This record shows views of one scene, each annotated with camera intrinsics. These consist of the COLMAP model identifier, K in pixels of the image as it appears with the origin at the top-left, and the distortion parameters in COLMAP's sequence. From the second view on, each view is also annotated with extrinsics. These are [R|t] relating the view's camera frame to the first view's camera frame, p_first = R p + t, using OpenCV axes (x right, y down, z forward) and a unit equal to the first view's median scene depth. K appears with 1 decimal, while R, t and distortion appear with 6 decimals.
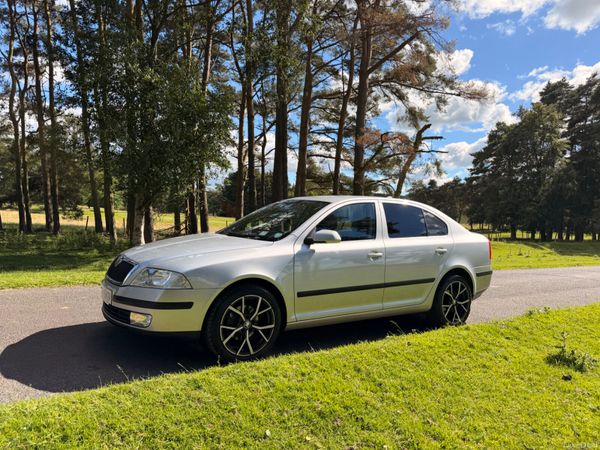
lens RADIAL K [[421.8, 0, 300.0], [0, 421.8, 225.0], [0, 0, 1]] dist [0.088836, -0.127161]
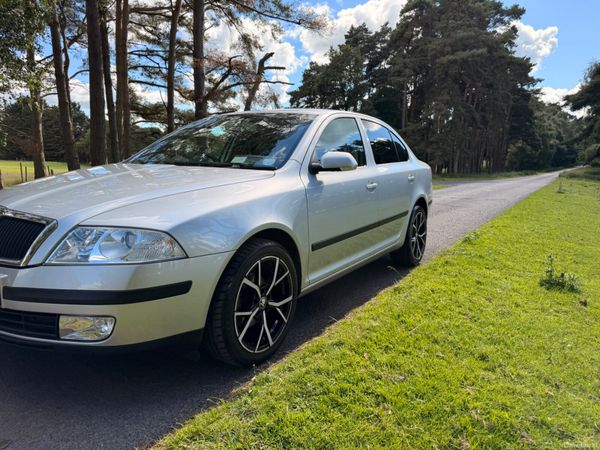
lens RADIAL K [[424.2, 0, 300.0], [0, 424.2, 225.0], [0, 0, 1]] dist [0.042389, -0.052500]
pose [[0.909055, -0.084496, 0.408018, -0.204969], [0.026637, 0.989005, 0.145465, 0.019782], [-0.415823, -0.121367, 0.901311, 0.270591]]
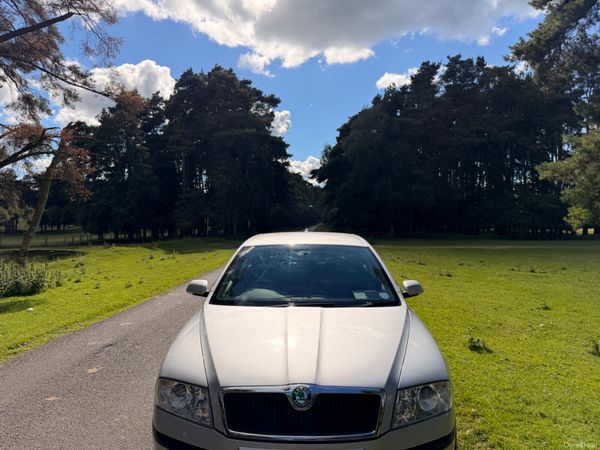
lens RADIAL K [[421.8, 0, 300.0], [0, 421.8, 225.0], [0, 0, 1]] dist [0.088836, -0.127161]
pose [[0.568971, -0.044187, 0.821170, -0.590618], [0.041694, 0.998821, 0.024858, -0.100543], [-0.821300, 0.020095, 0.570142, 0.462171]]
